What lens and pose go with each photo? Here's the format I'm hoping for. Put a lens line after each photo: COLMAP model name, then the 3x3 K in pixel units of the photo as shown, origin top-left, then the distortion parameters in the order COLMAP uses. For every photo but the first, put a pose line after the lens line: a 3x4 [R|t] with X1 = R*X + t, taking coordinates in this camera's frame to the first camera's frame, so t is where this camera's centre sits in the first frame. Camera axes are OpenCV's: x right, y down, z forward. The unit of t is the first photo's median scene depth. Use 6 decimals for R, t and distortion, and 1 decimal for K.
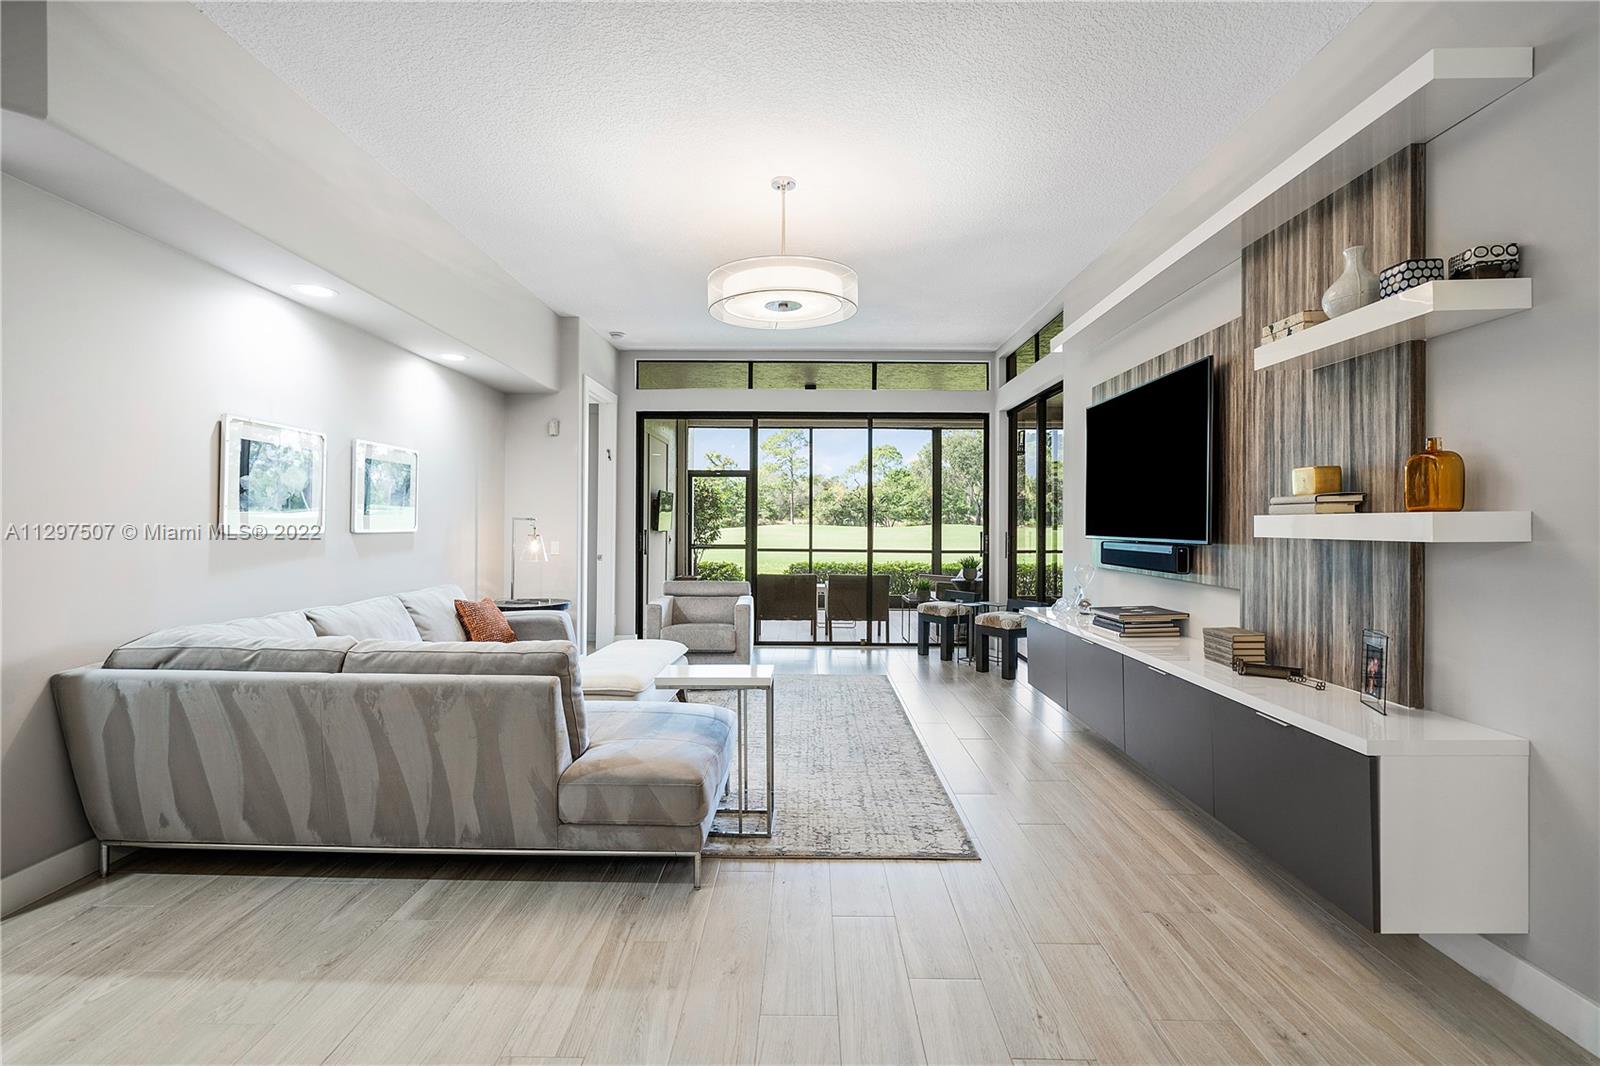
lens RADIAL K [[724.2, 0, 804.8], [0, 724.2, 518.3], [0, 0, 1]] dist [-0.002329, -0.000117]
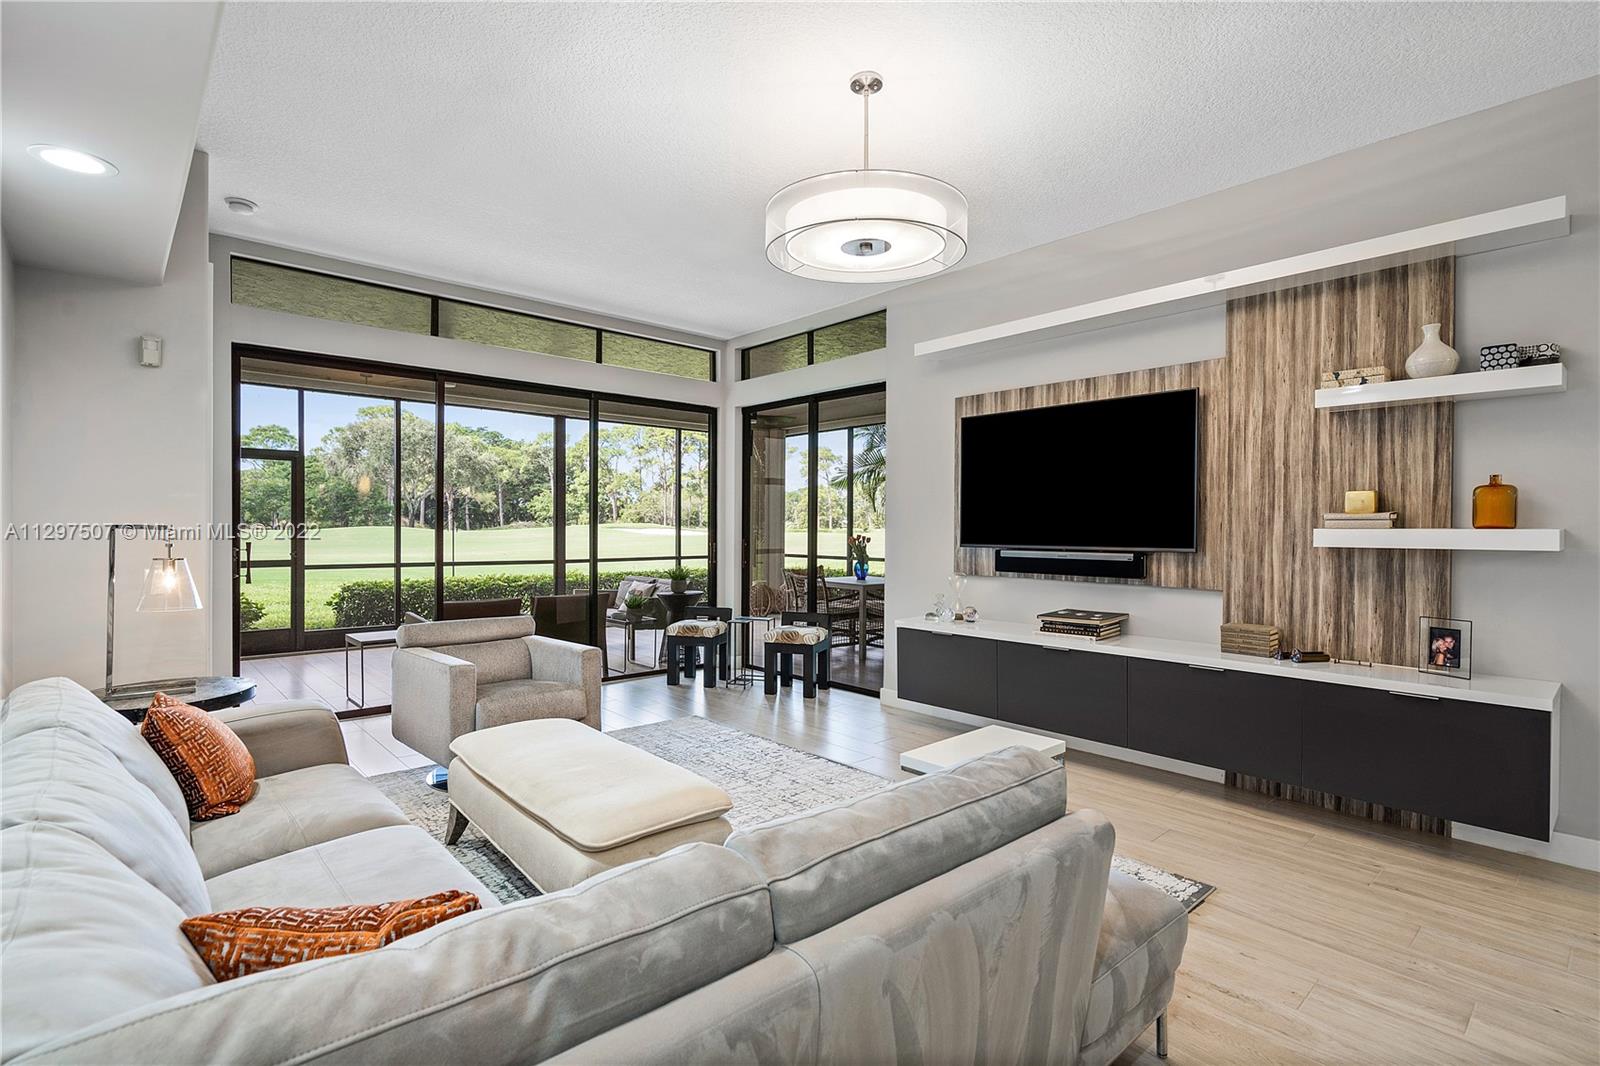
lens RADIAL K [[751.0, 0, 808.5], [0, 751.0, 528.4], [0, 0, 1]] dist [-0.001724, 0.000075]
pose [[0.736097, -0.000890, 0.676875, -0.825366], [-0.006563, 0.999943, 0.008451, -0.009210], [-0.676844, -0.010663, 0.736049, 0.641746]]
